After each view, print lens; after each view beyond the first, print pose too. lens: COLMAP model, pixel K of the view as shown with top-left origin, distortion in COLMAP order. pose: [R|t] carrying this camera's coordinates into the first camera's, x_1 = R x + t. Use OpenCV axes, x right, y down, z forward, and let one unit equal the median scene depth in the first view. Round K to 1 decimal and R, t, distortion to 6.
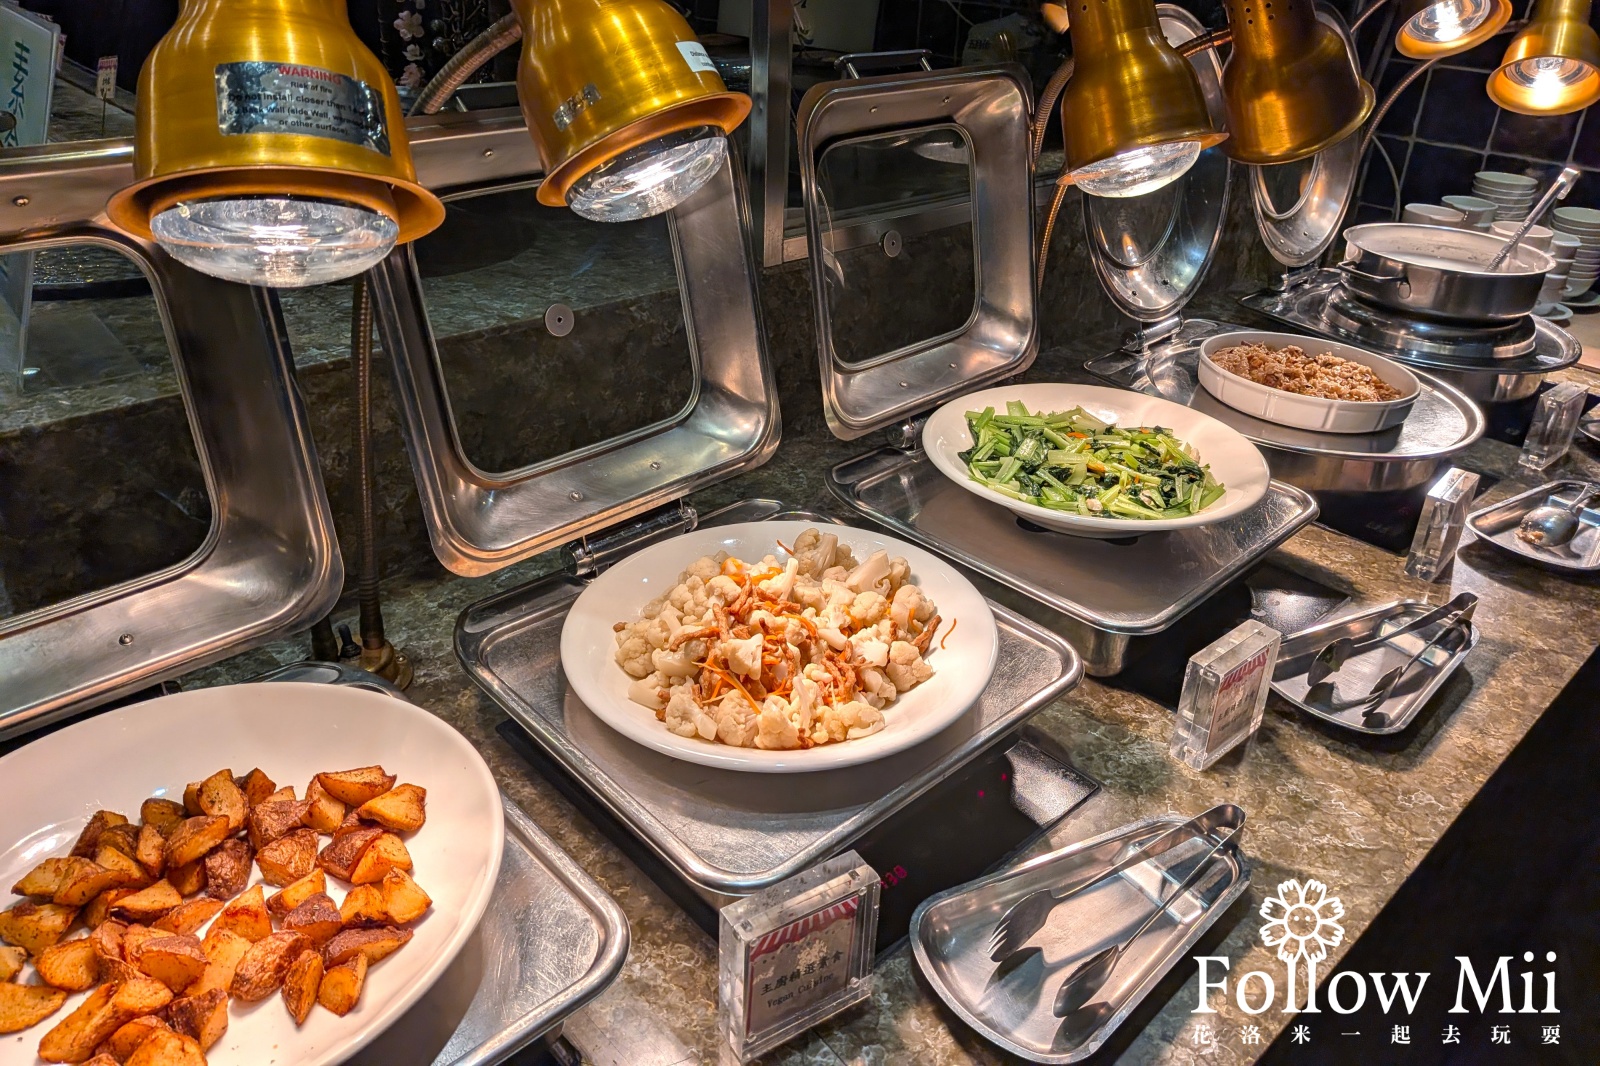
lens RADIAL K [[1155.2, 0, 800.9], [0, 1155.2, 475.9], [0, 0, 1]] dist [0.001480, -0.001716]
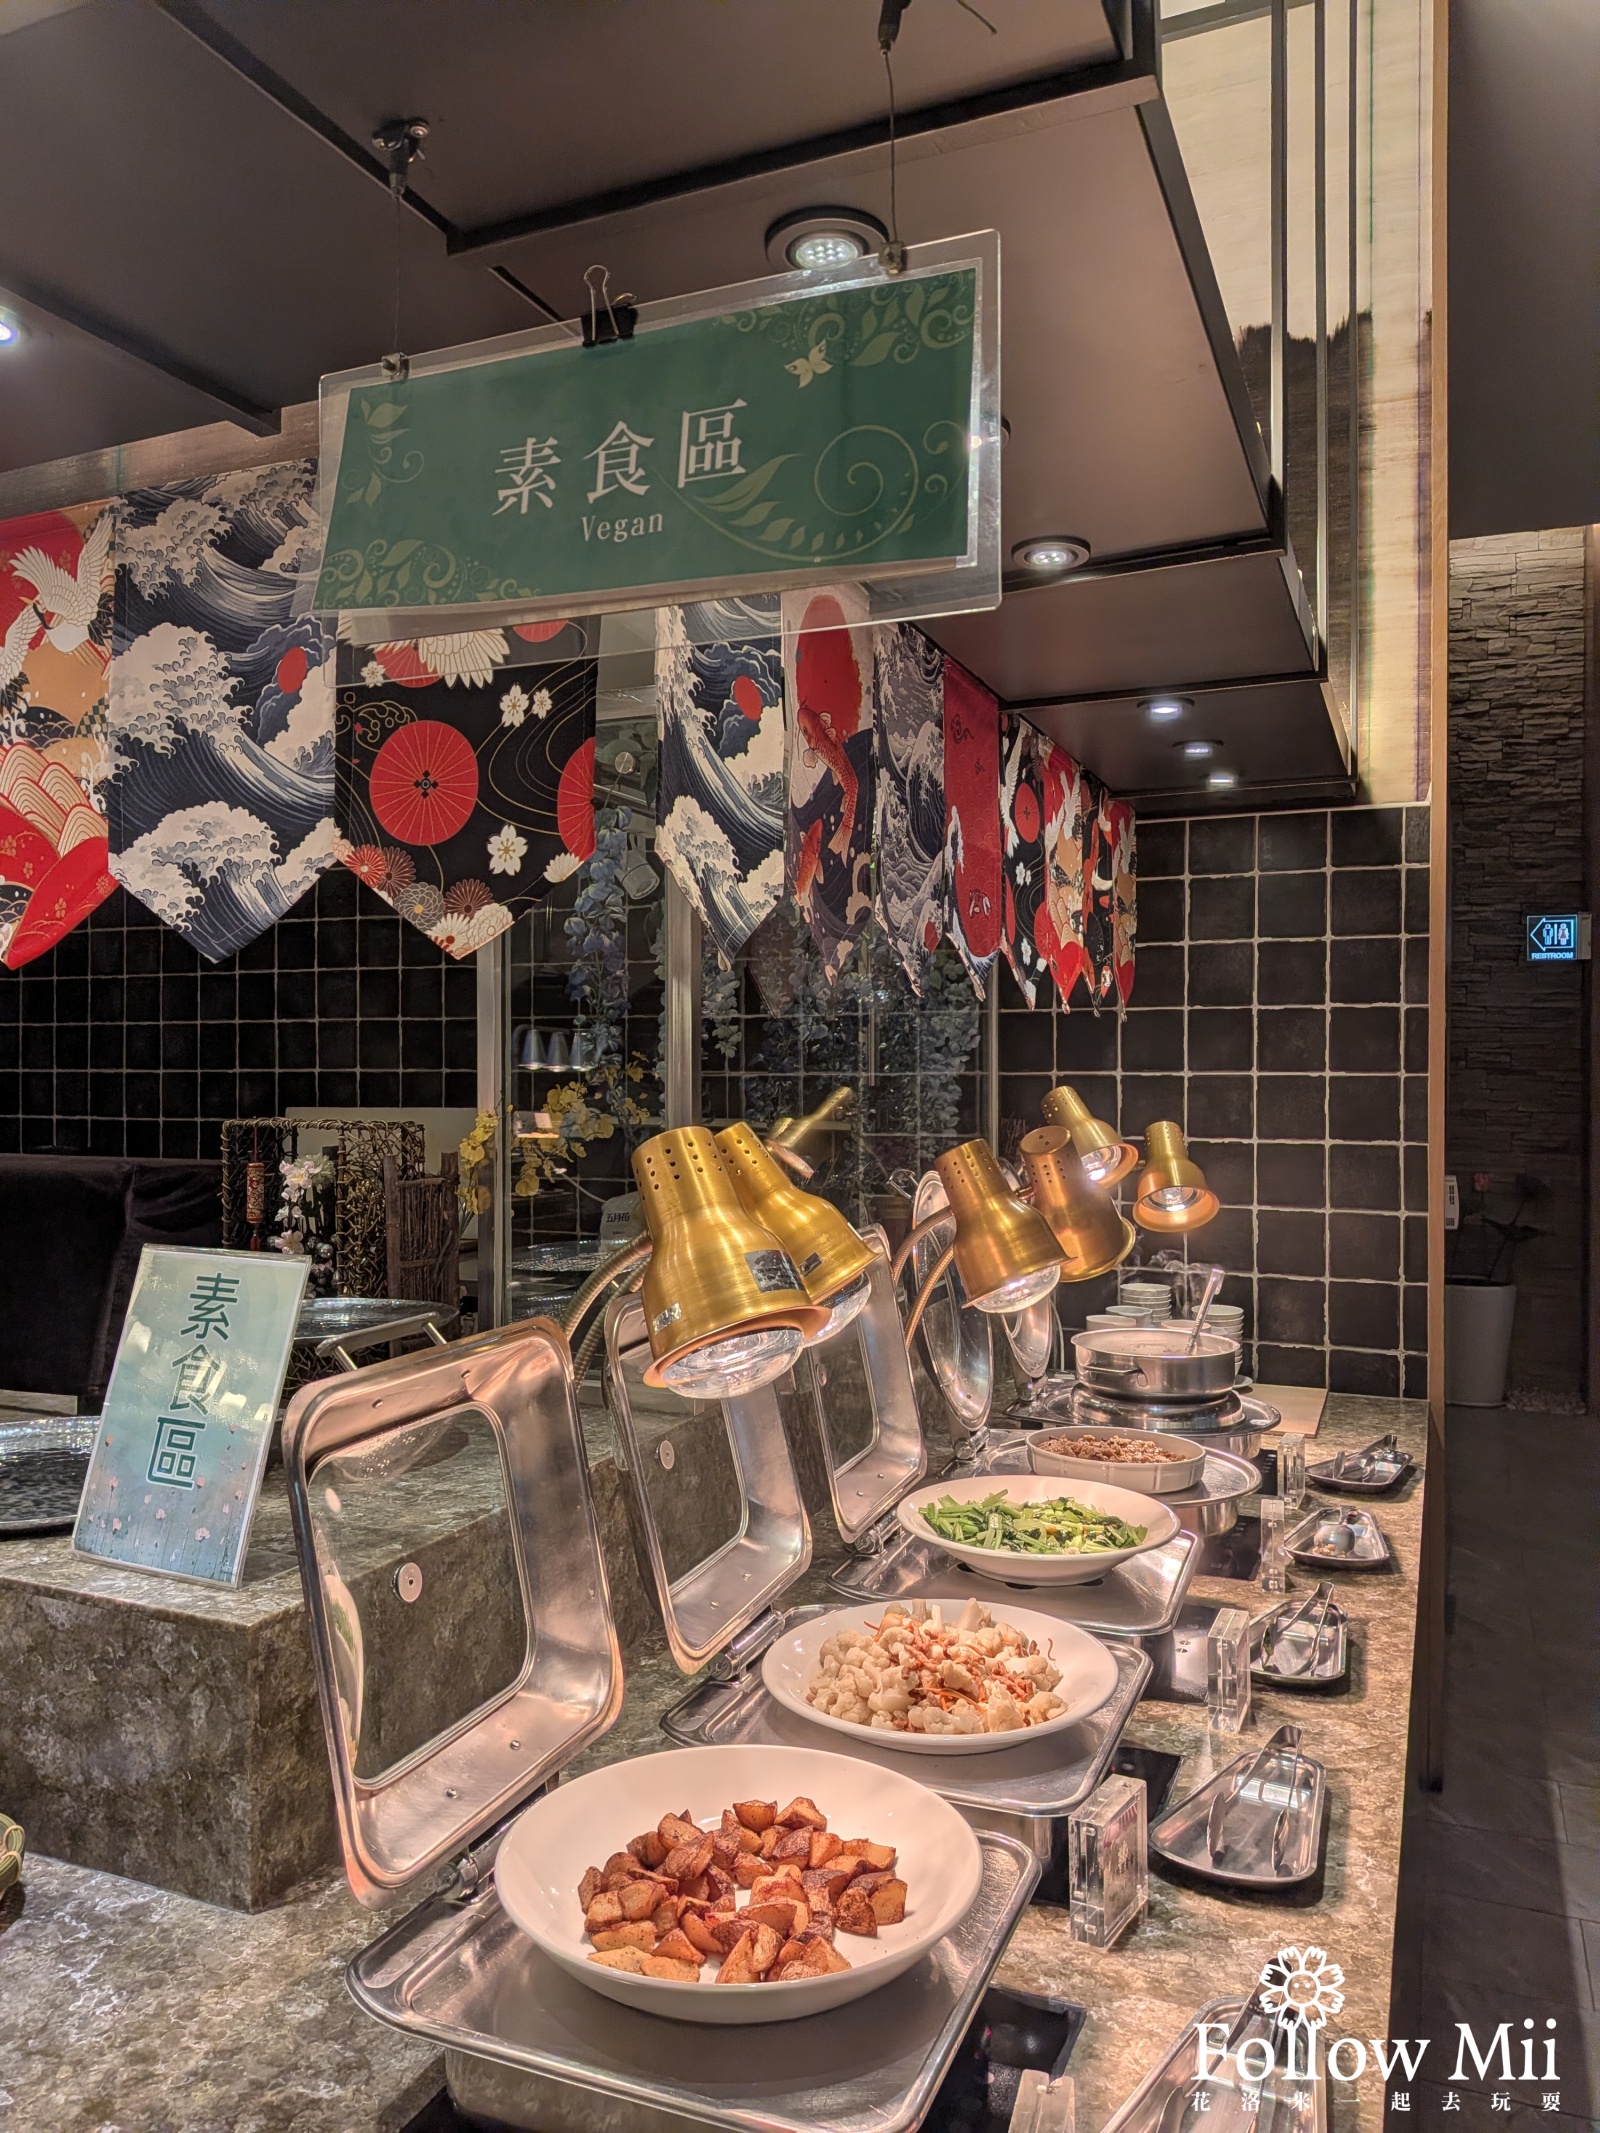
lens RADIAL K [[1505.6, 0, 800.0], [0, 1505.6, 1066.5], [0, 0, 1]] dist [0.042723, -0.001262]
pose [[0.915885, -0.040926, 0.399350, -0.605534], [0.210873, 0.895538, -0.391848, 0.126736], [-0.341596, 0.443100, 0.828839, -0.455309]]
